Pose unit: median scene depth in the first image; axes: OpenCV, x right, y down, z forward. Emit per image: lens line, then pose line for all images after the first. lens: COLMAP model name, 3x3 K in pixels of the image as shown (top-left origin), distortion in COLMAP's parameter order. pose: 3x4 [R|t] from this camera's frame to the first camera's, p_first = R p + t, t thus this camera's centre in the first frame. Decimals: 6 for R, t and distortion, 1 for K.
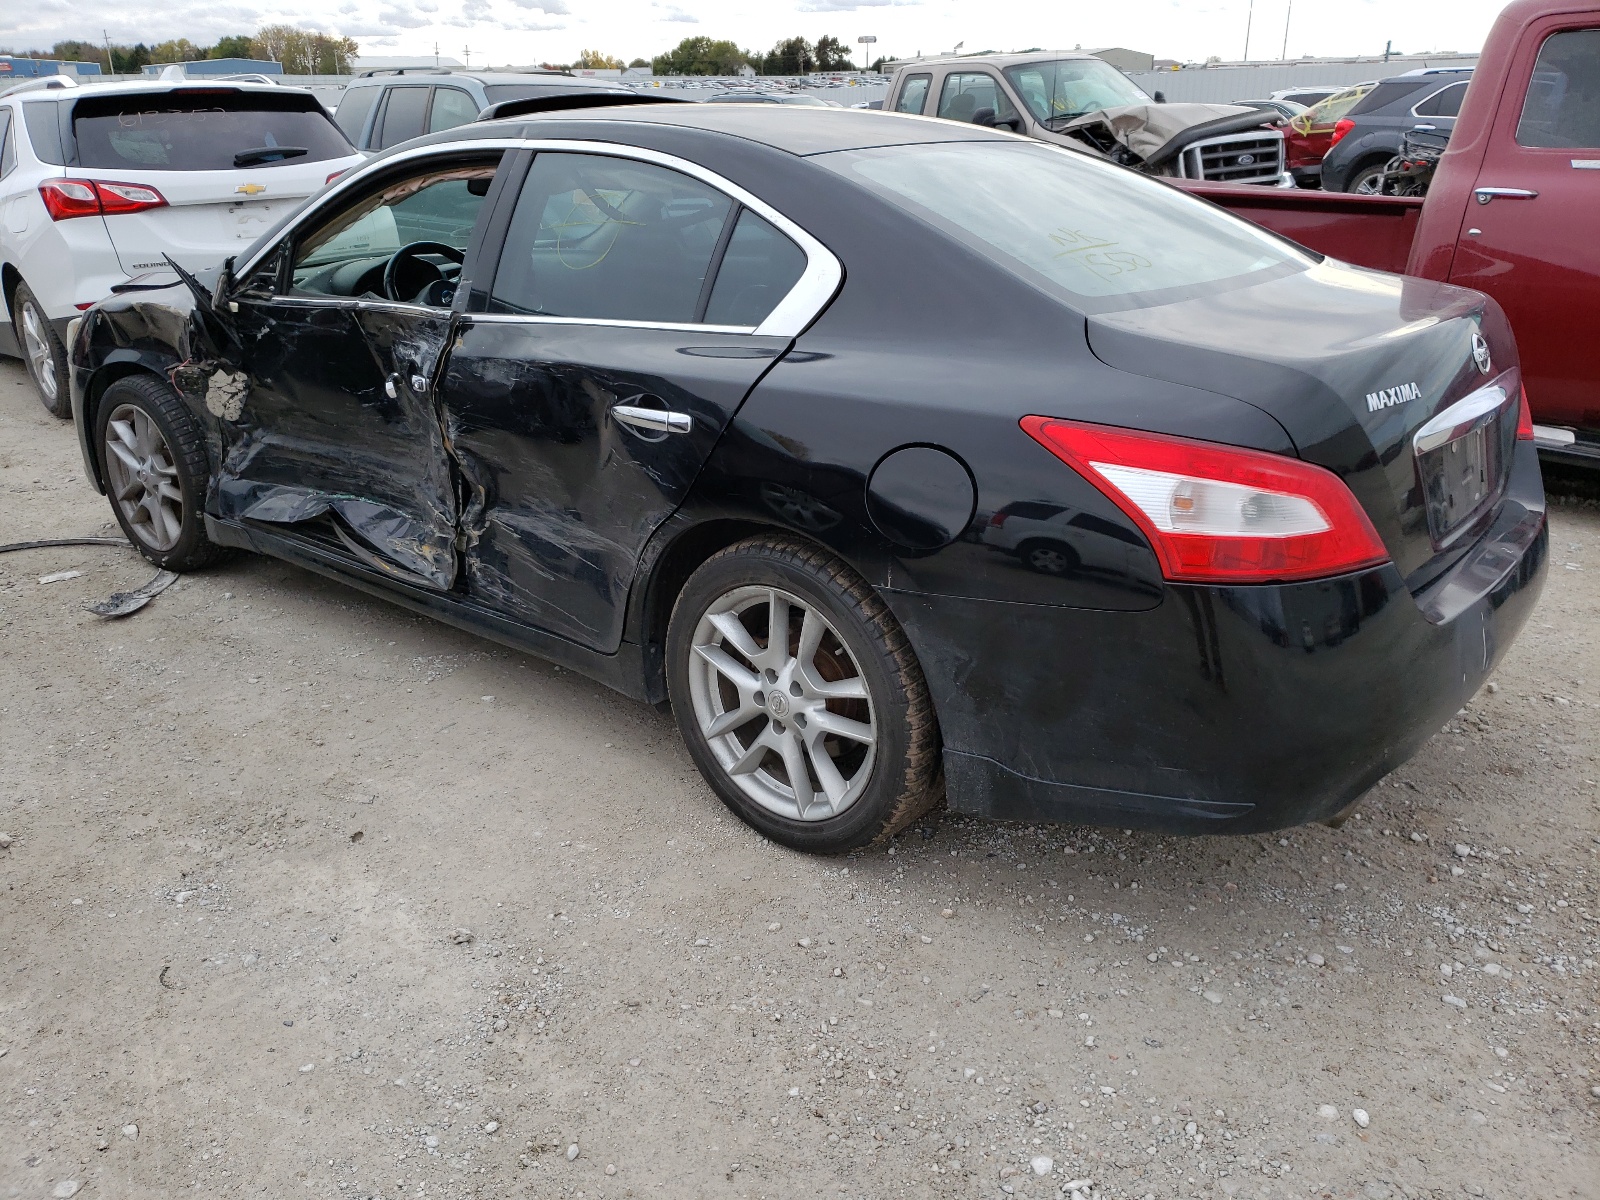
lens RADIAL K [[1203.5, 0, 791.6], [0, 1203.5, 605.8], [0, 0, 1]] dist [0.025953, -0.010198]
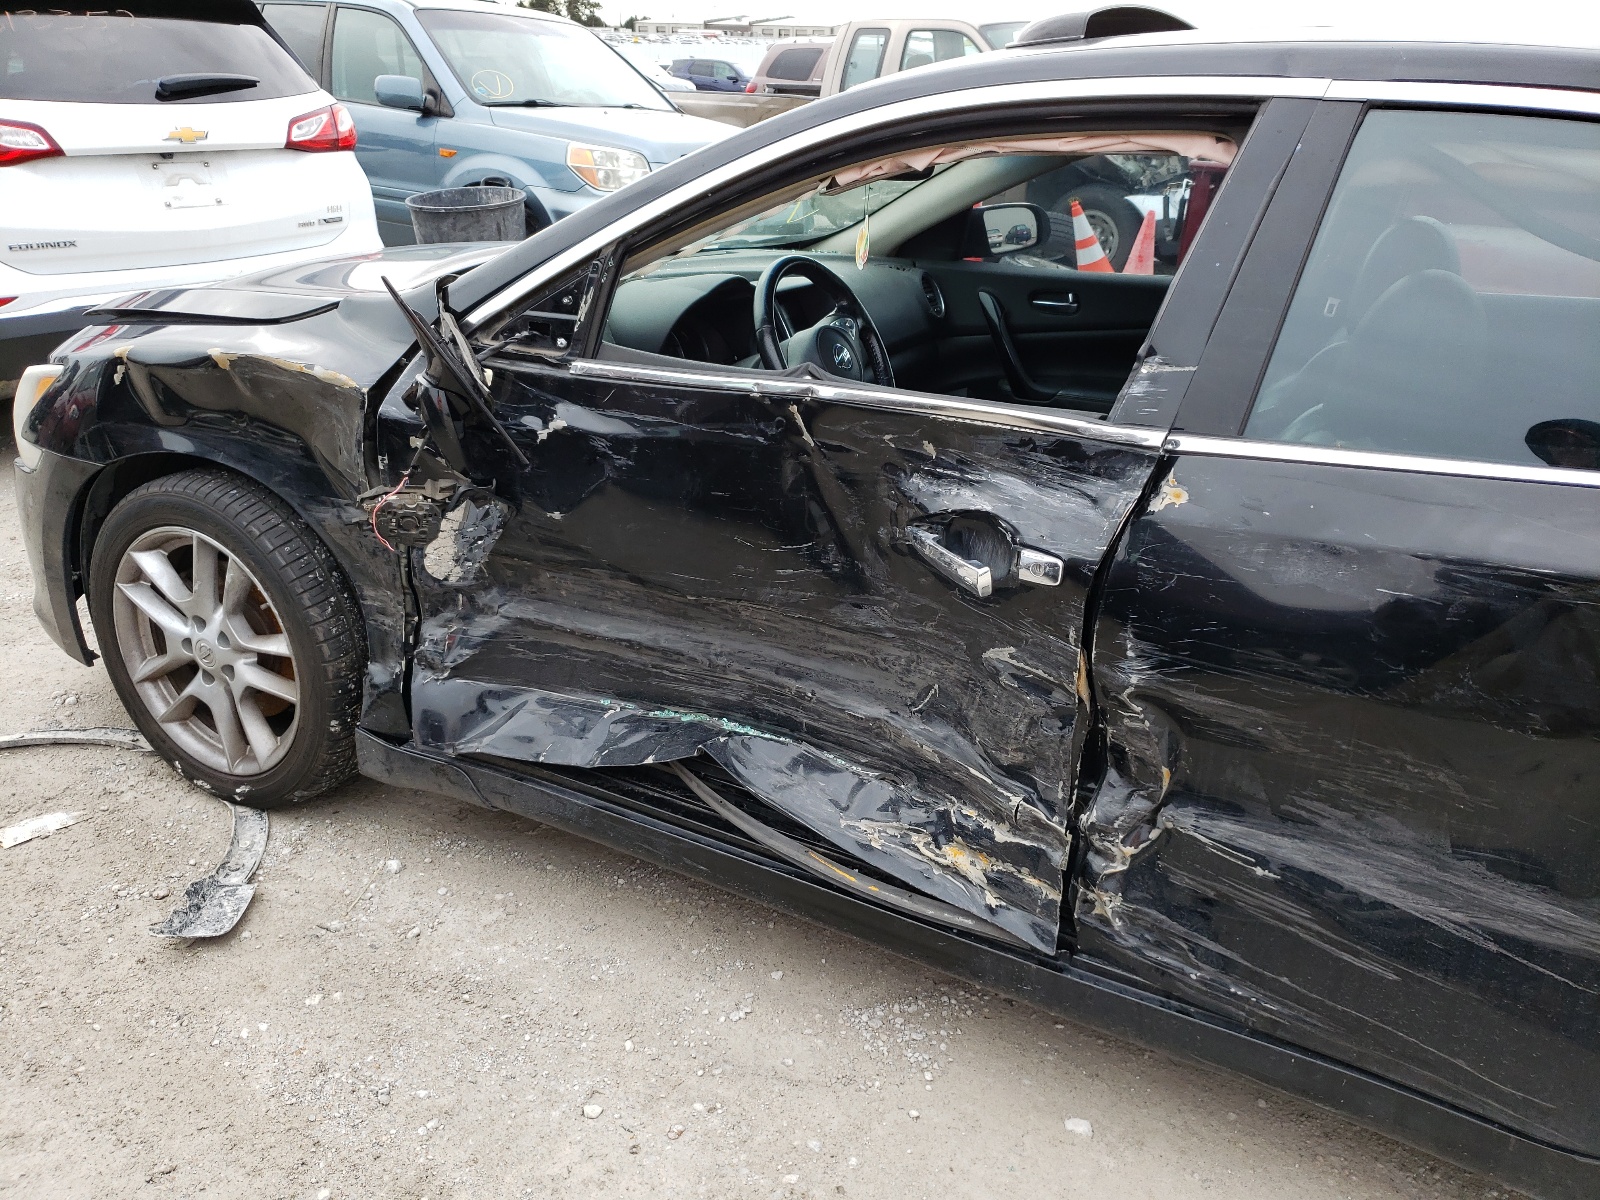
lens RADIAL K [[1203.5, 0, 809.9], [0, 1203.5, 597.3], [0, 0, 1]] dist [0.025953, -0.010198]
pose [[0.980601, -0.032087, 0.193371, -0.423889], [0.028060, 0.999329, 0.023530, -0.158728], [-0.193996, -0.017648, 0.980843, 0.453811]]
